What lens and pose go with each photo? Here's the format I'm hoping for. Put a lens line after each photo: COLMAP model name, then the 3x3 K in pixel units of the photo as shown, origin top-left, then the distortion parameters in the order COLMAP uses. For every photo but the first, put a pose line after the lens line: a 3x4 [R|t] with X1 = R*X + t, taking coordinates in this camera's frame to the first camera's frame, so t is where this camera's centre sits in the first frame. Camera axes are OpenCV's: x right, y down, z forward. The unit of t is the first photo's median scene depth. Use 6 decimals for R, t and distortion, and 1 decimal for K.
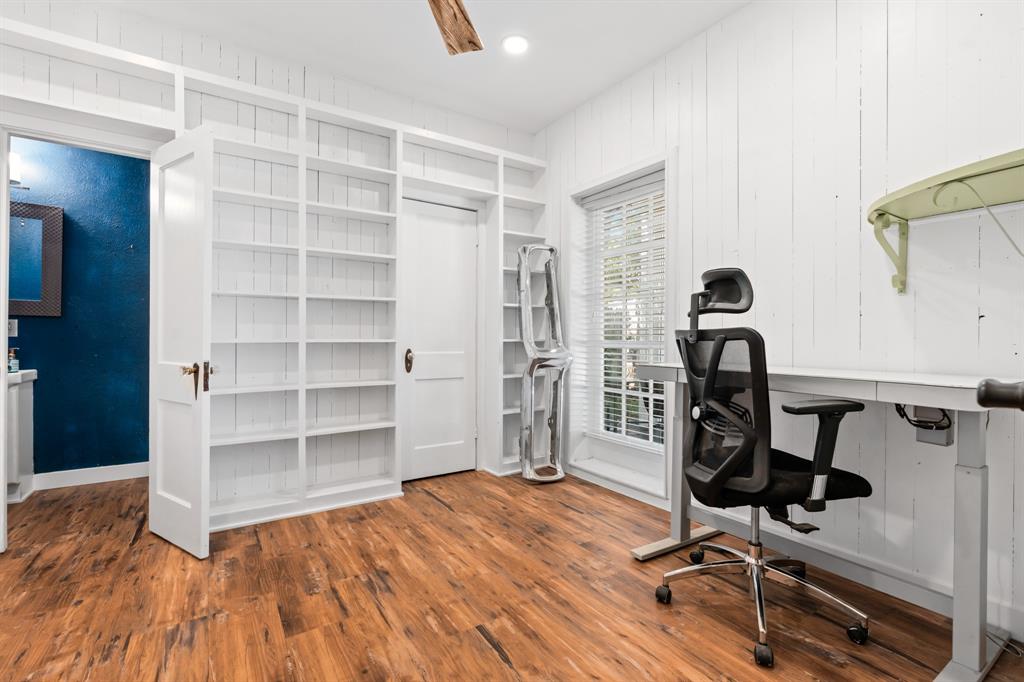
lens RADIAL K [[466.3, 0, 516.8], [0, 466.3, 341.0], [0, 0, 1]] dist [0.000622, 0.000062]
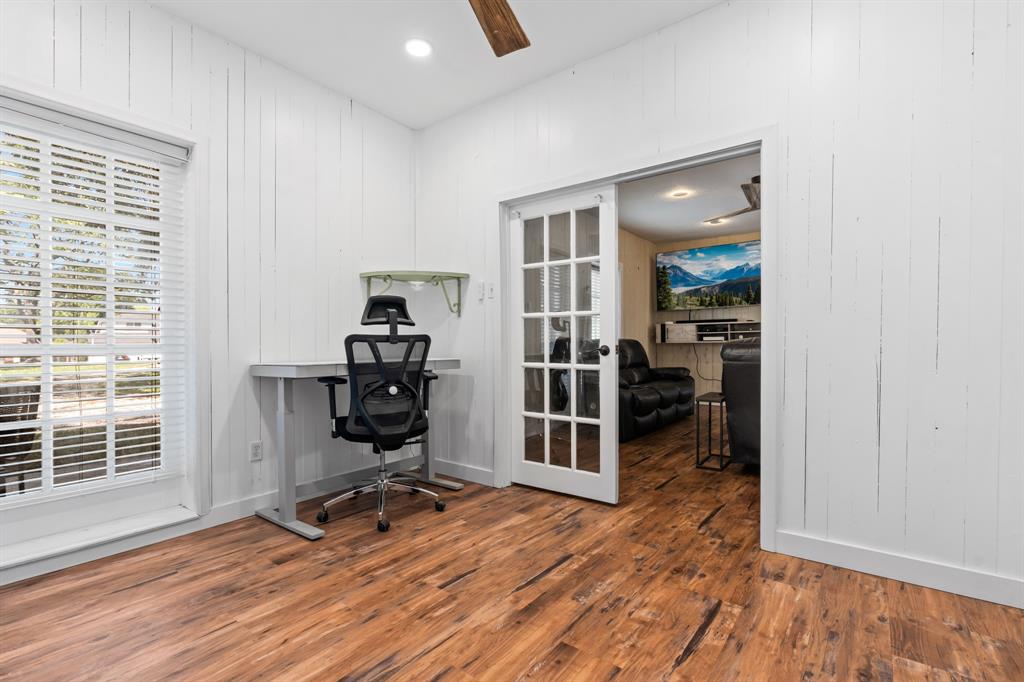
lens RADIAL K [[466.3, 0, 516.8], [0, 466.3, 341.0], [0, 0, 1]] dist [0.000622, 0.000062]
pose [[-0.333625, 0.002063, 0.942704, -1.097713], [0.005256, 0.999986, -0.000328, -0.001413], [-0.942691, 0.004845, -0.333631, 1.064932]]
